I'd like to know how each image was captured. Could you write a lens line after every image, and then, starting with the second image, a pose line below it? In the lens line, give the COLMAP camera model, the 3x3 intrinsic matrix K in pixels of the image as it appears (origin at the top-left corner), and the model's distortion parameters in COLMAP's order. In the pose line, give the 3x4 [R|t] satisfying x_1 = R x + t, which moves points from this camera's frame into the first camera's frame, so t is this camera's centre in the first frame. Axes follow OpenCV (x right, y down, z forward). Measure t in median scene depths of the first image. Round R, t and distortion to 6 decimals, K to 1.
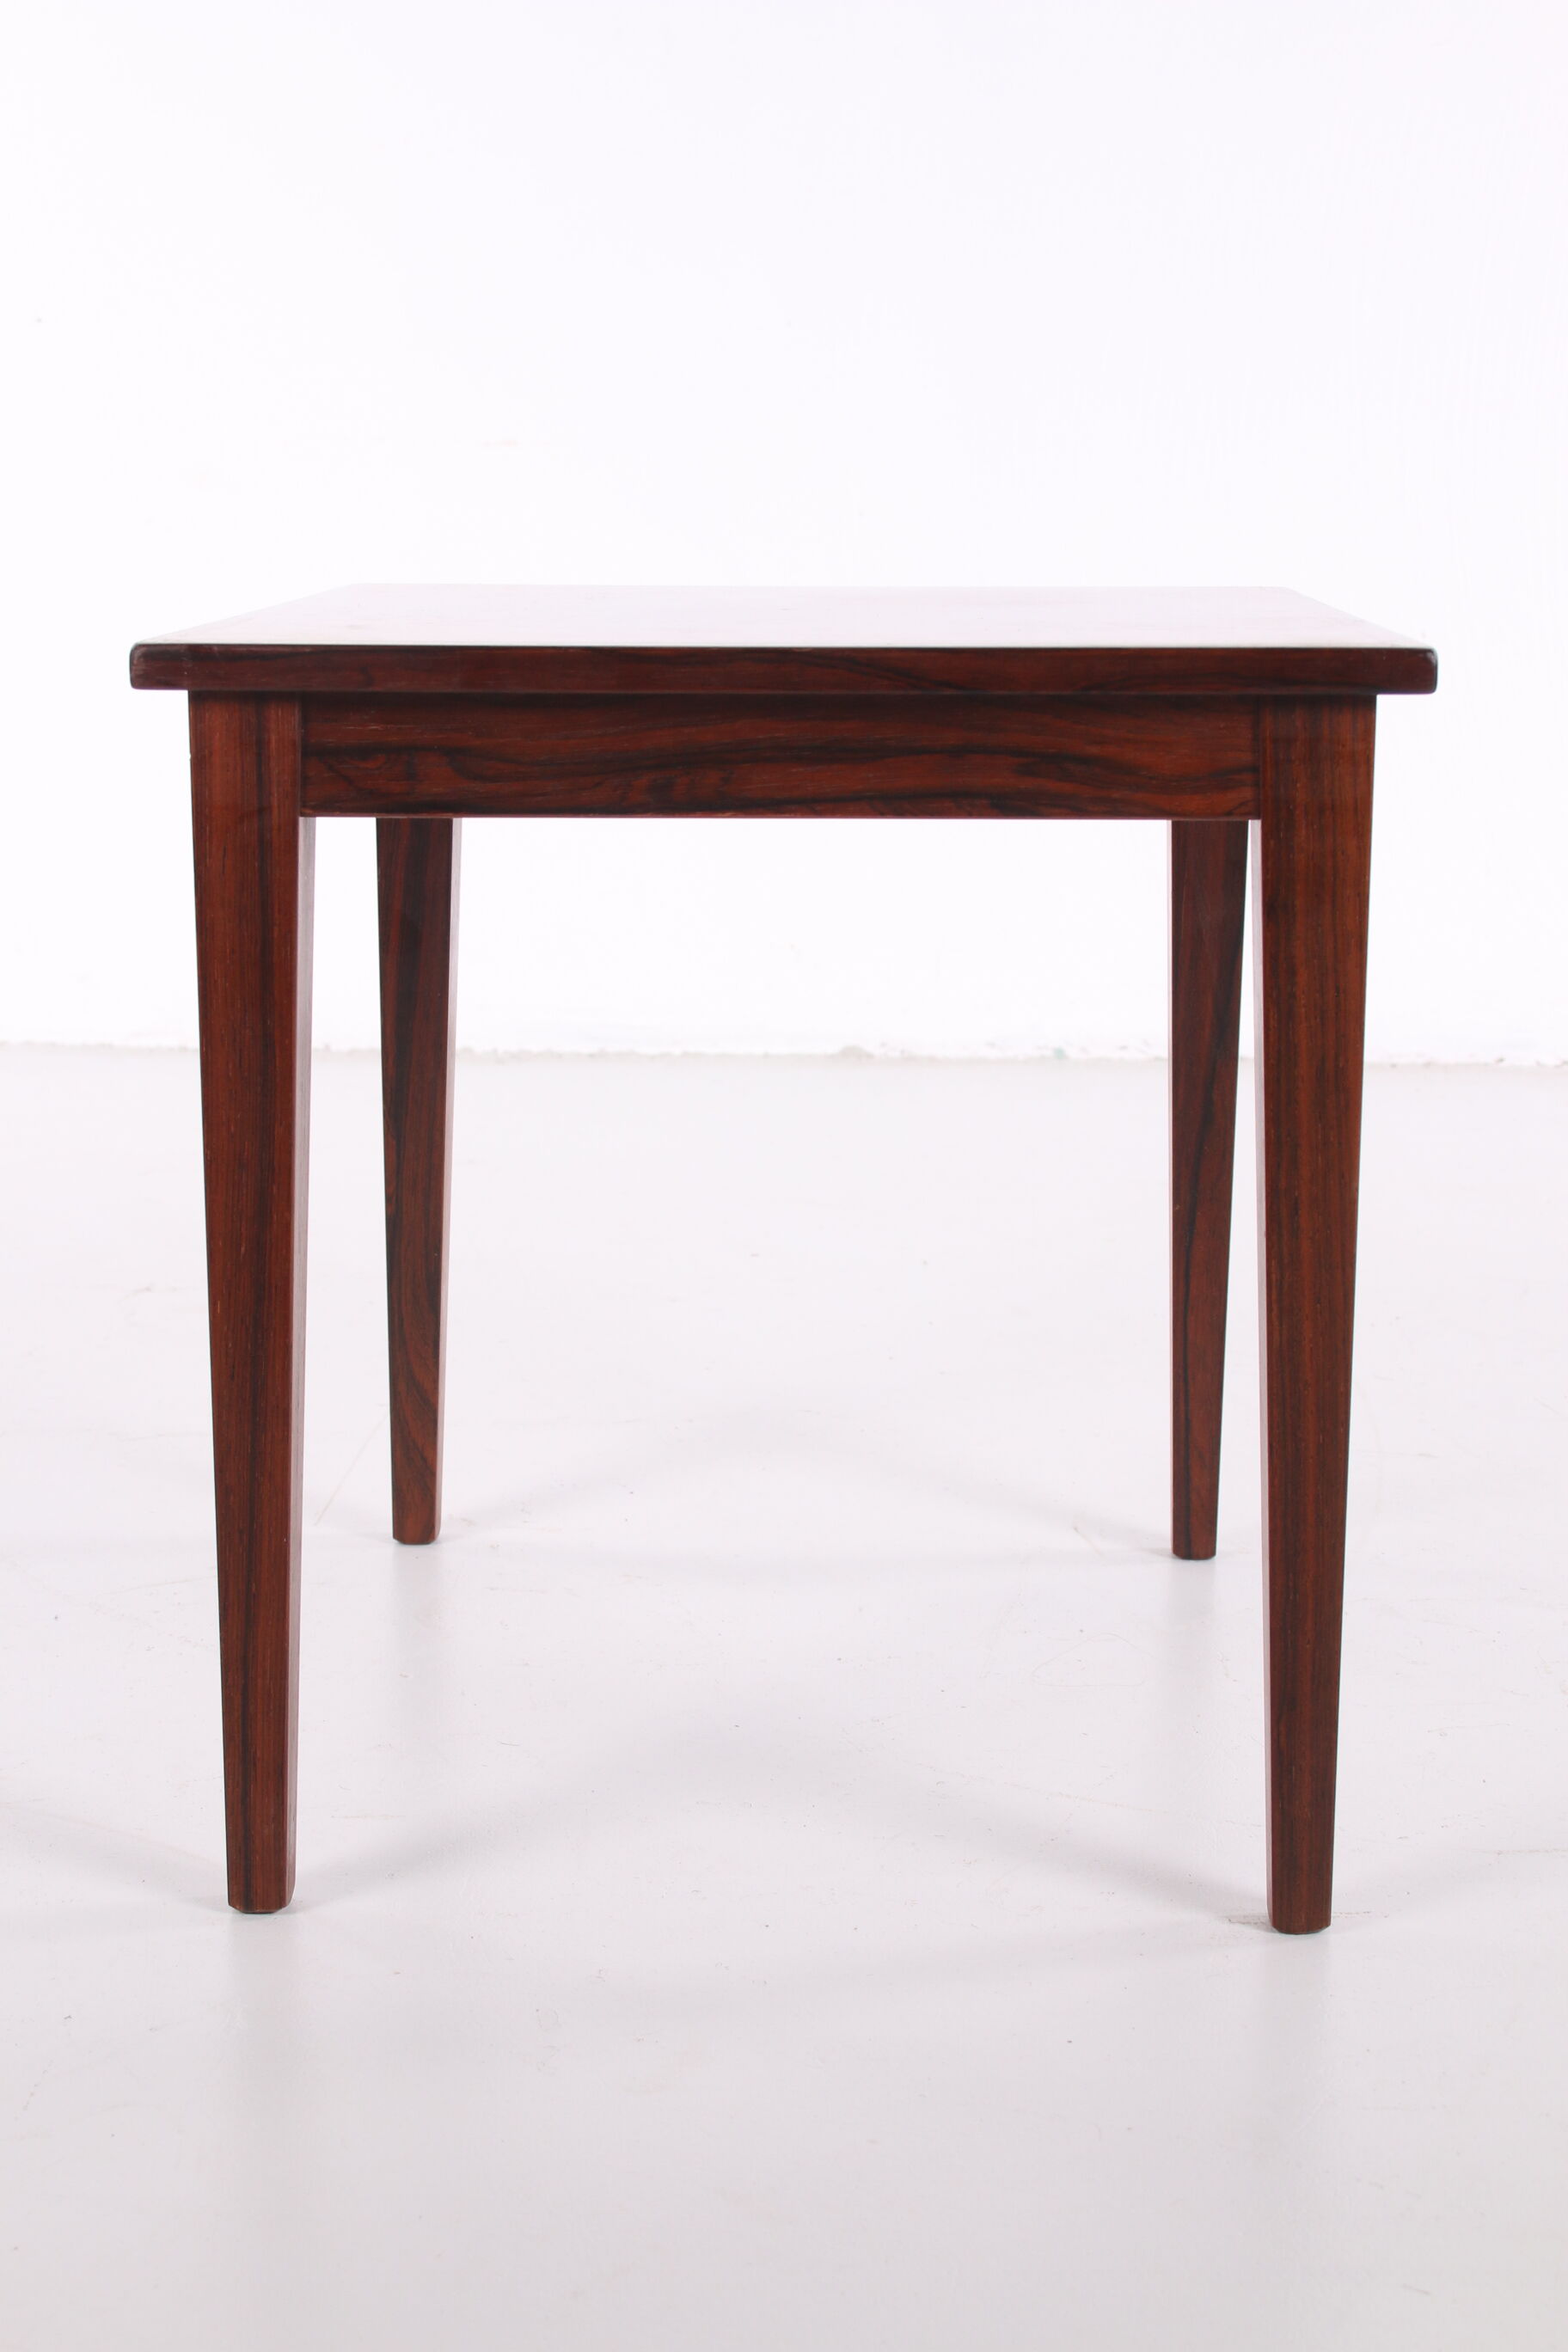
lens RADIAL K [[3515.0, 0, 779.4], [0, 3515.0, 1179.4], [0, 0, 1]] dist [0.017052, 0.000000]
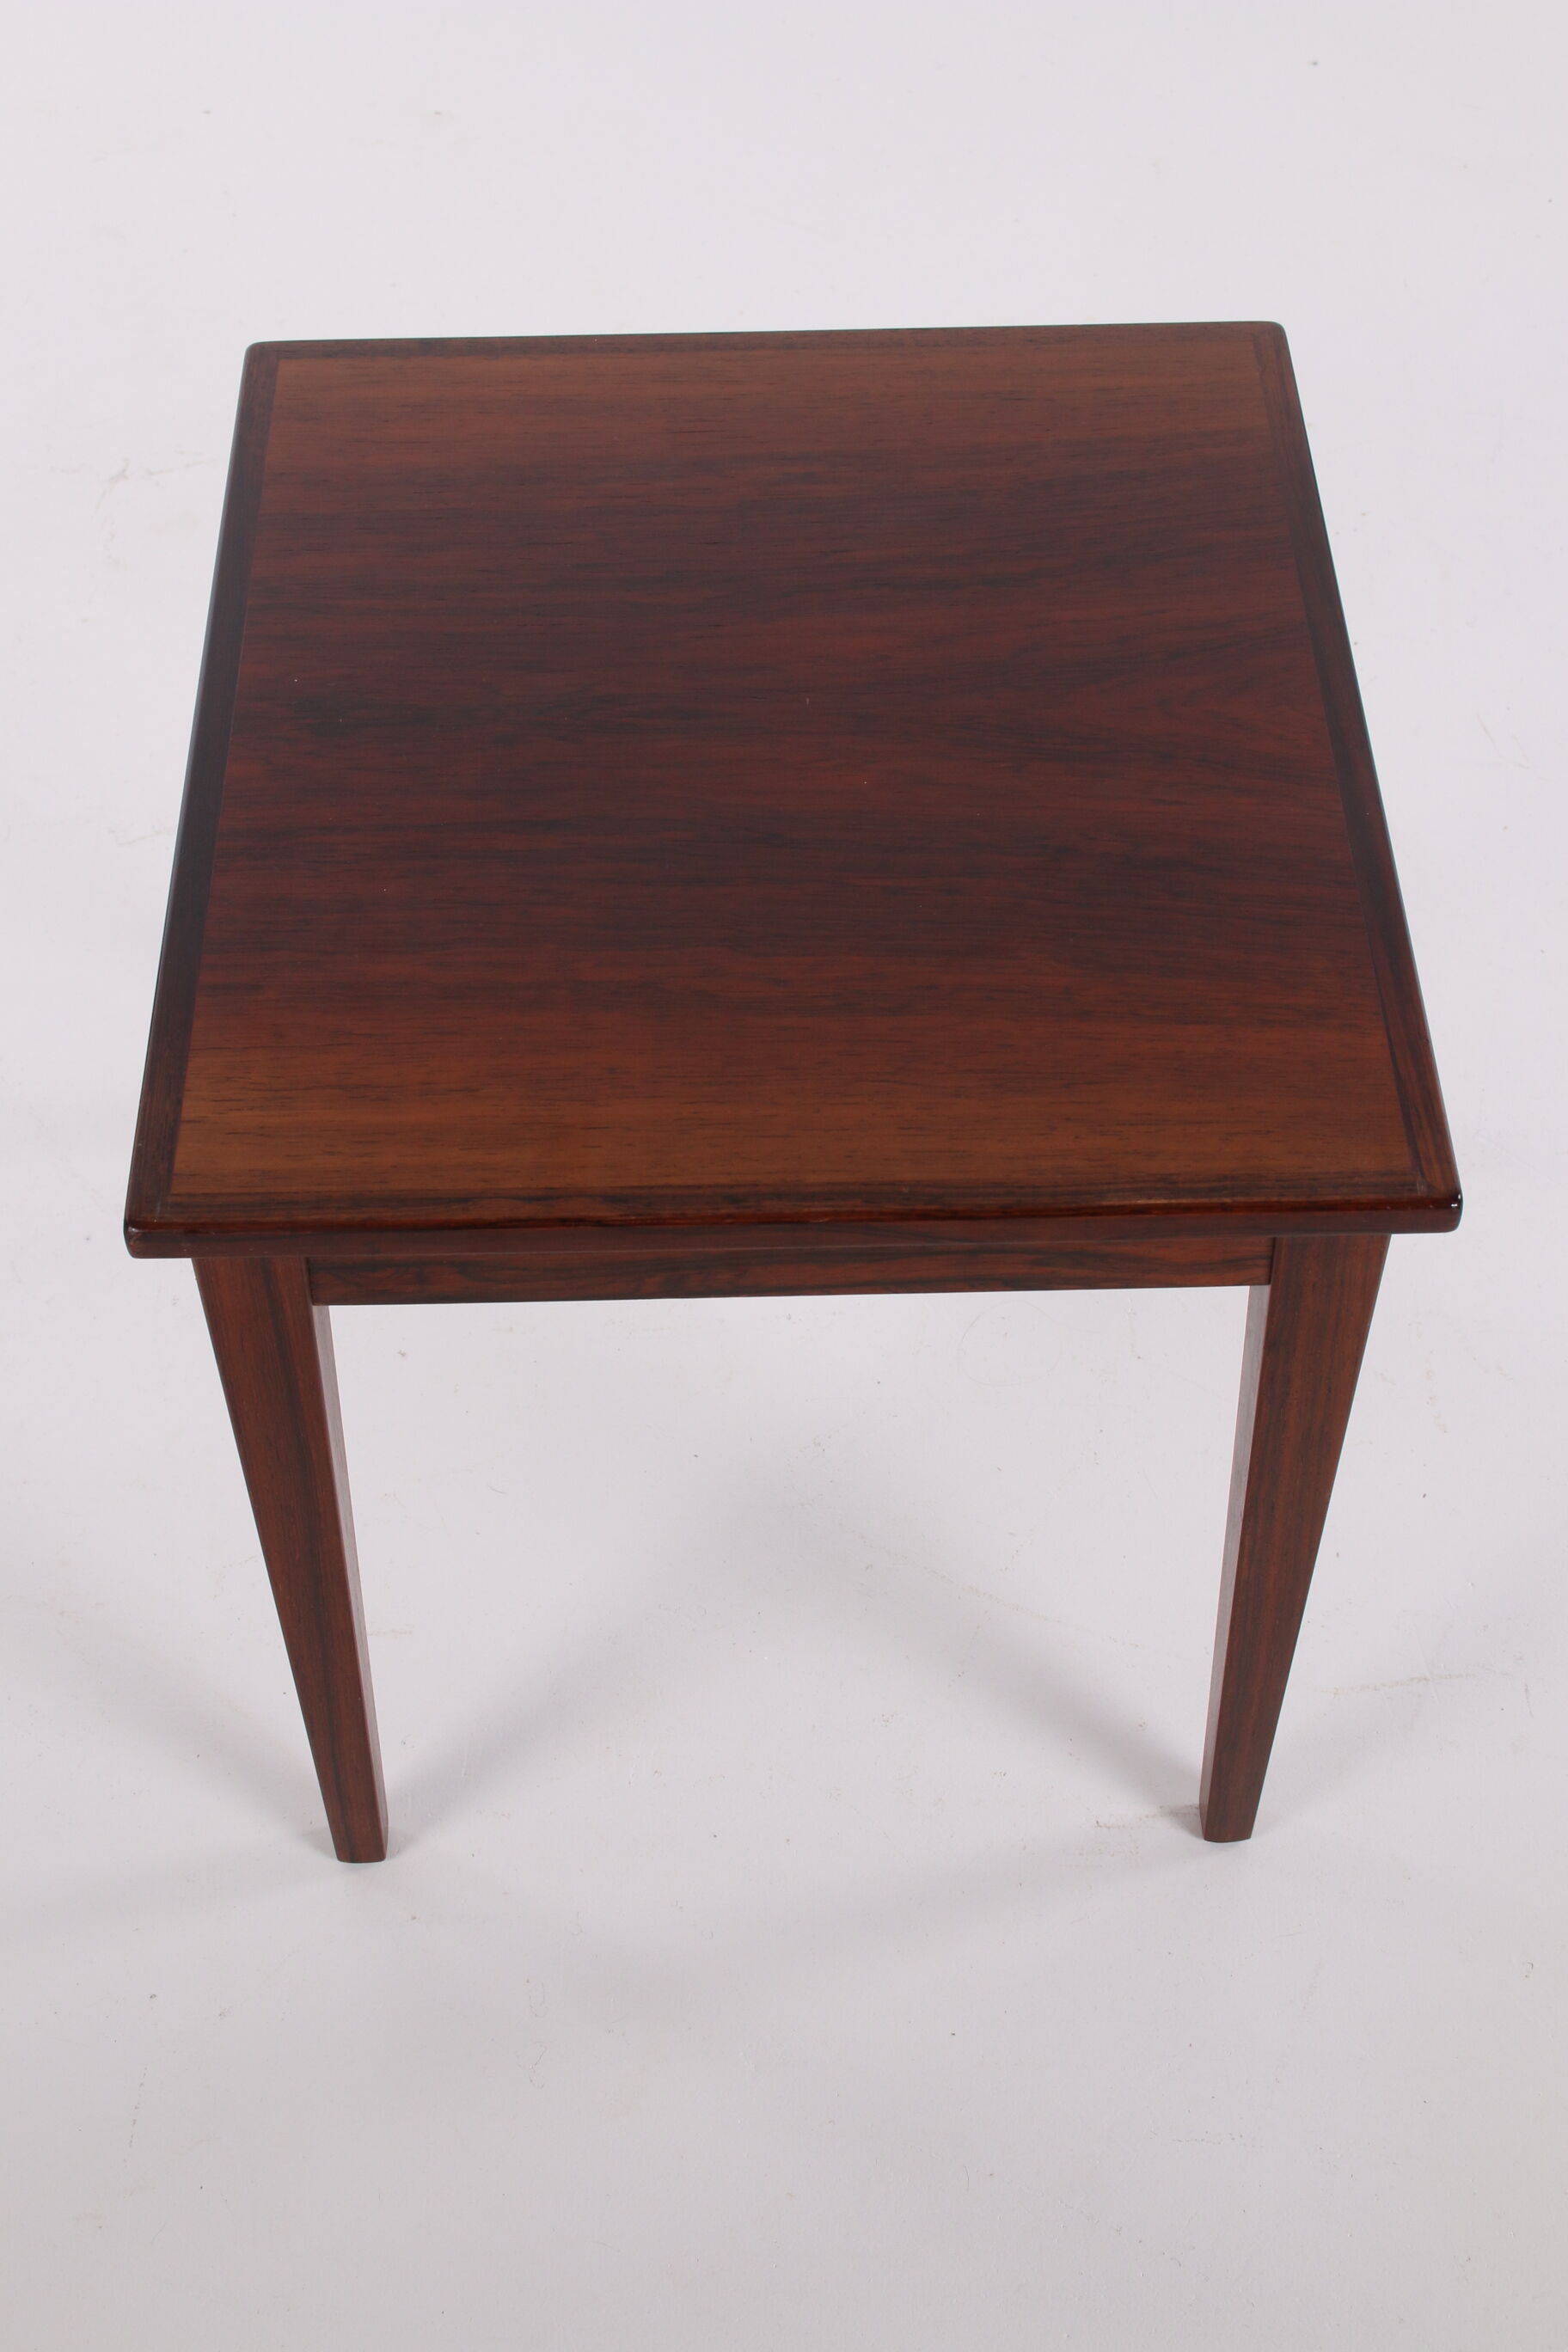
lens RADIAL K [[3305.4, 0, 776.4], [0, 3305.4, 1185.9], [0, 0, 1]] dist [0.027250, 0.000000]
pose [[0.998306, -0.049328, 0.030844, -0.031781], [0.017551, 0.760824, 0.648721, -0.725601], [-0.055467, -0.647081, 0.760401, 0.296328]]
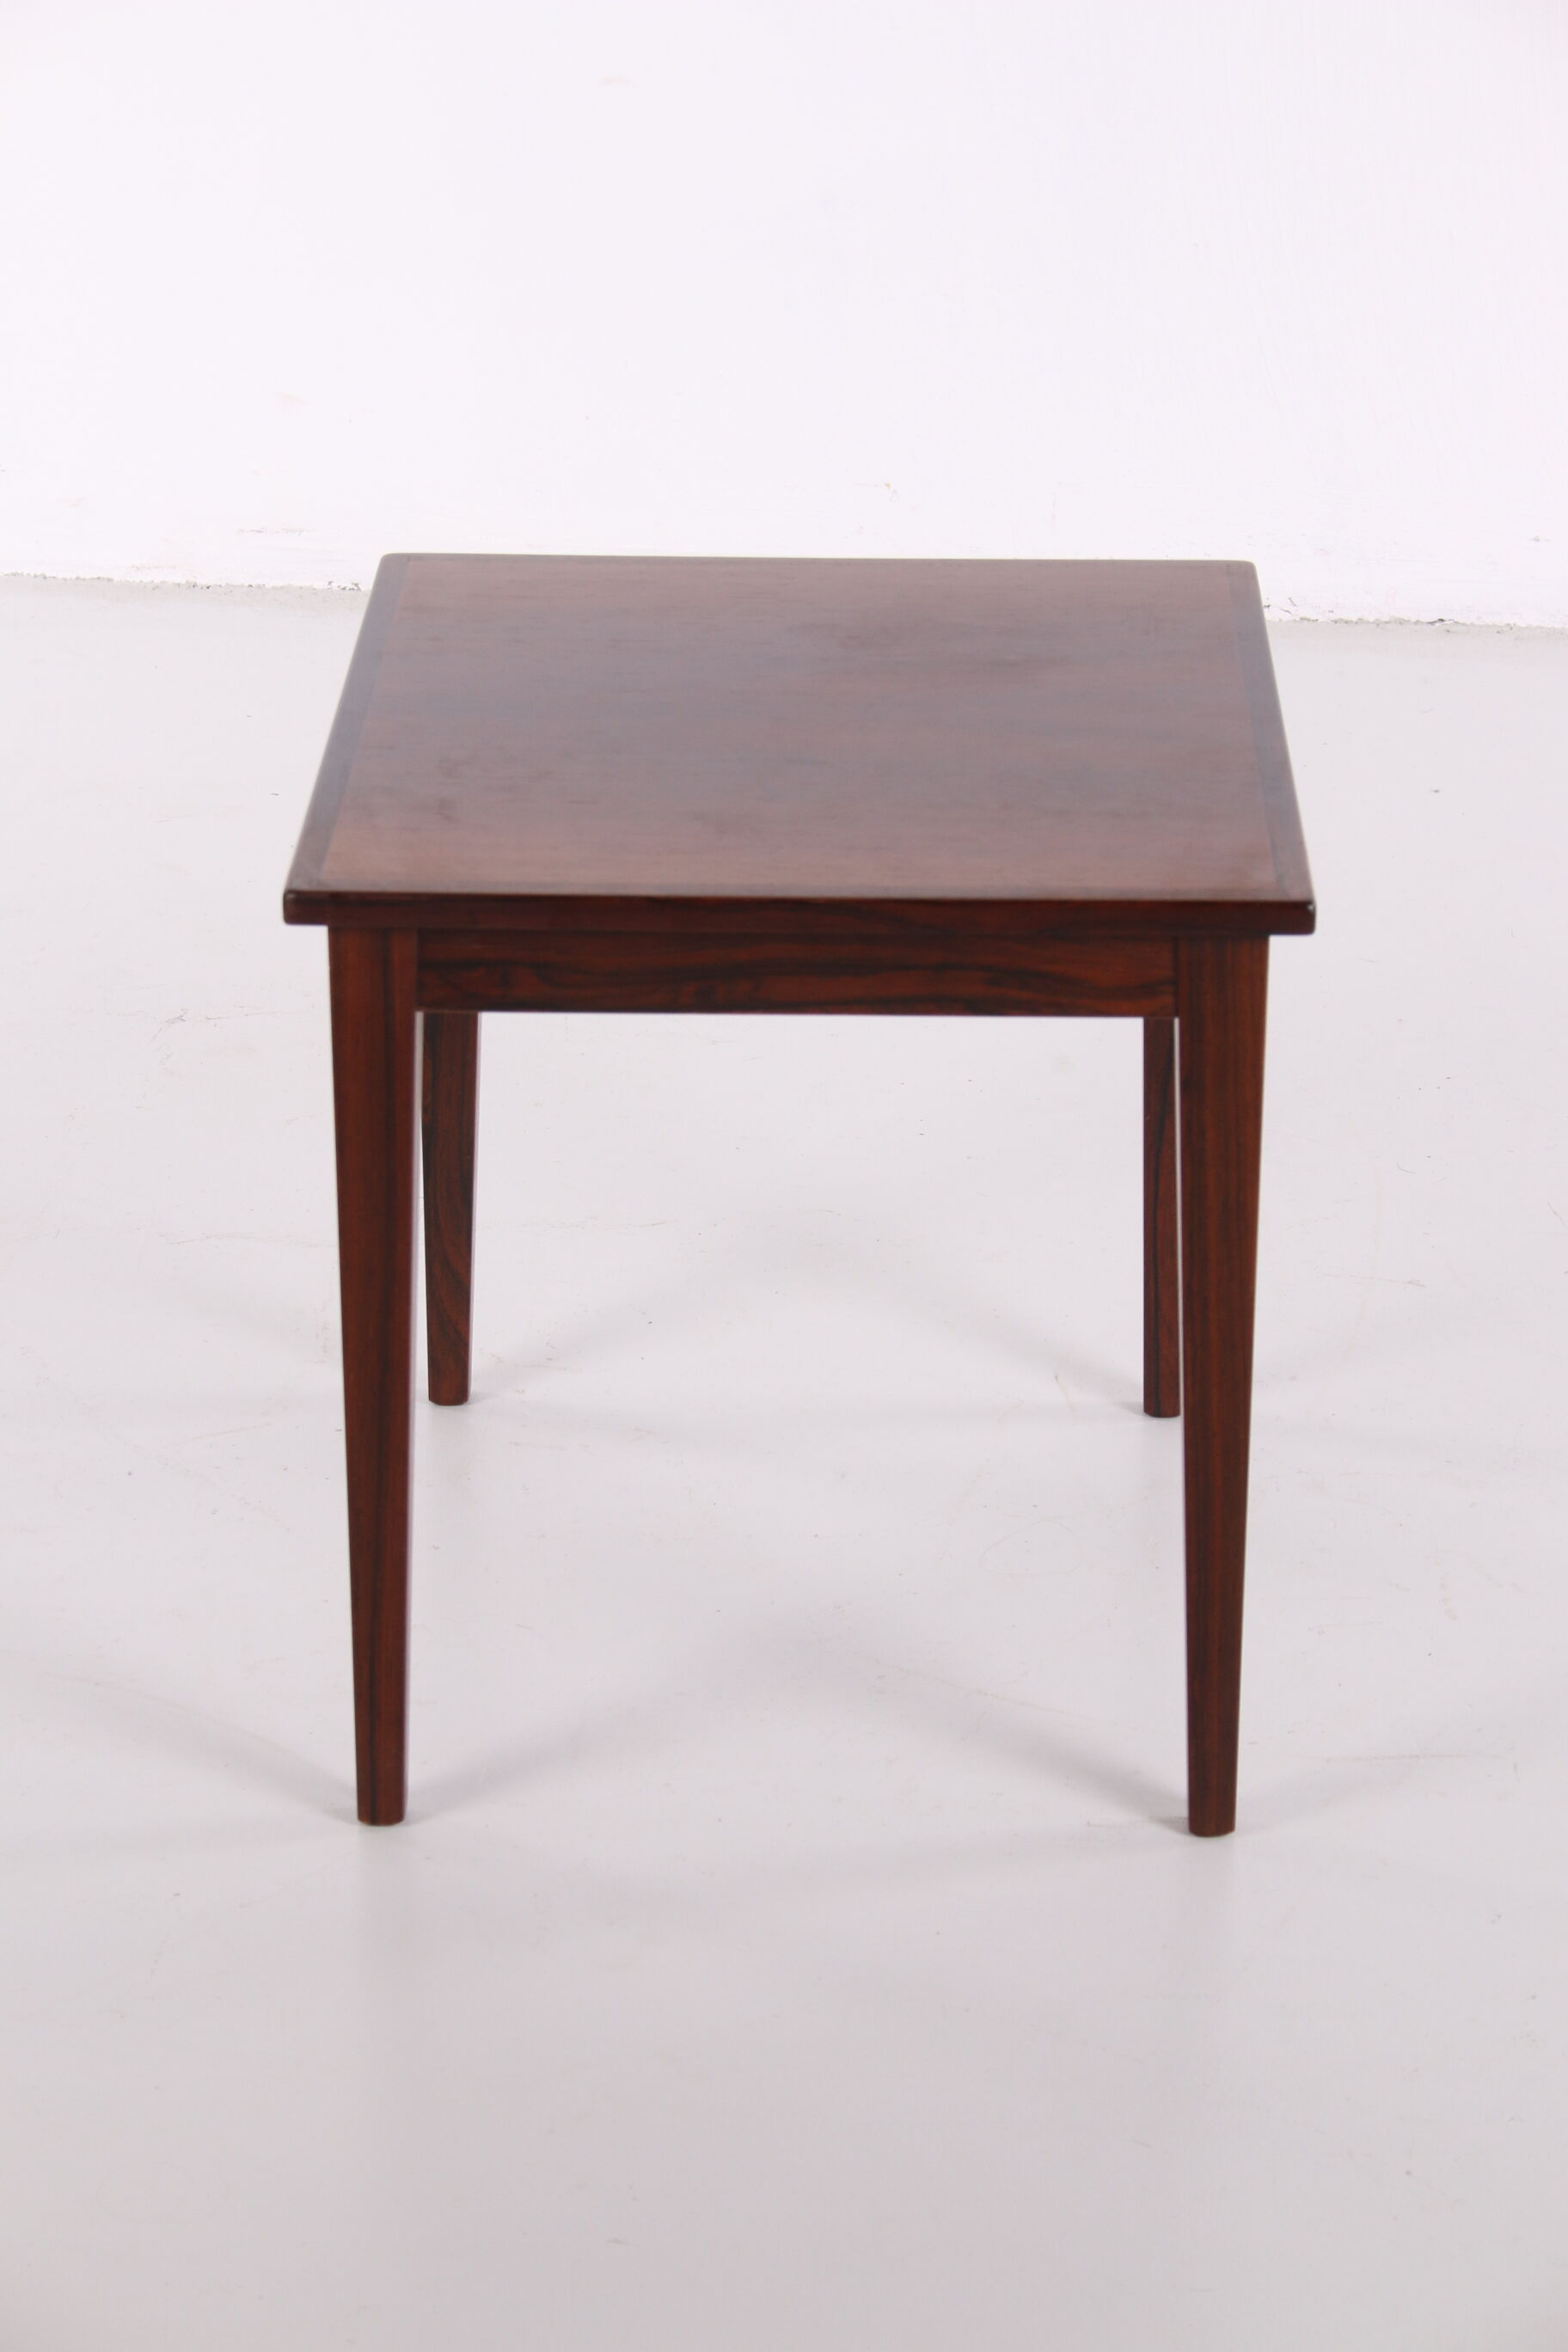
lens RADIAL K [[6069.3, 0, 795.1], [0, 6069.3, 1176.3], [0, 0, 1]] dist [0.426024, 0.000000]
pose [[0.999853, -0.005981, 0.016099, -0.035901], [0.002260, 0.975071, 0.221882, -0.520206], [-0.017025, -0.221813, 0.974941, -1.117169]]
